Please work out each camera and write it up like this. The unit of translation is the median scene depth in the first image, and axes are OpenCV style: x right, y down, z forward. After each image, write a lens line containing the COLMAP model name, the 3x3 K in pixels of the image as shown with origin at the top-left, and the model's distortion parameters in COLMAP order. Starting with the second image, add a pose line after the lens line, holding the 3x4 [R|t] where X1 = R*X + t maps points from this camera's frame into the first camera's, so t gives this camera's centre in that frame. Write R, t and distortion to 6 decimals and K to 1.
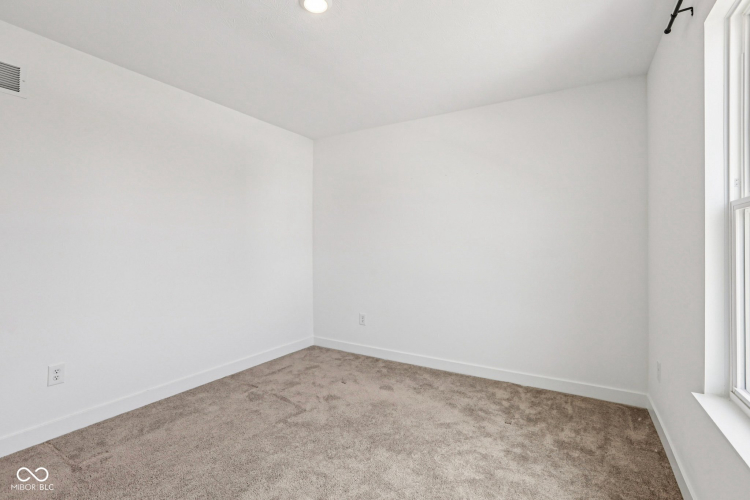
lens RADIAL K [[343.6, 0, 380.2], [0, 343.6, 245.0], [0, 0, 1]] dist [-0.038190, 0.009354]
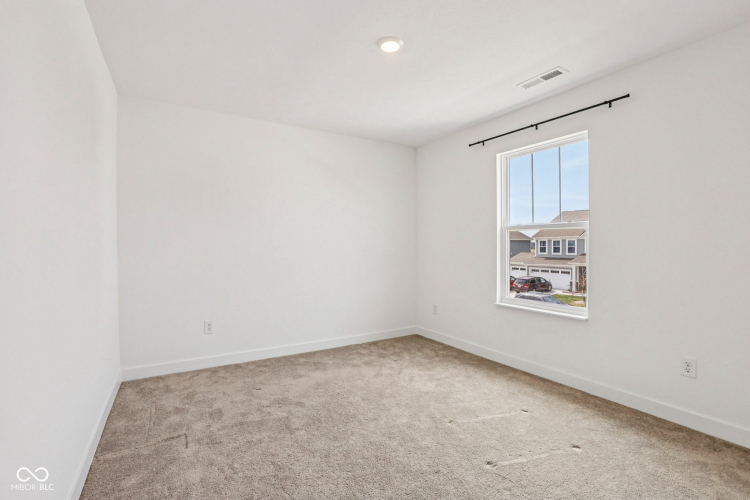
lens RADIAL K [[343.6, 0, 371.4], [0, 343.6, 247.2], [0, 0, 1]] dist [-0.038190, 0.009354]
pose [[0.474136, -0.008181, 0.880413, -0.860017], [-0.003419, 0.999932, 0.011133, 0.002255], [-0.880445, -0.008289, 0.474076, 0.317652]]
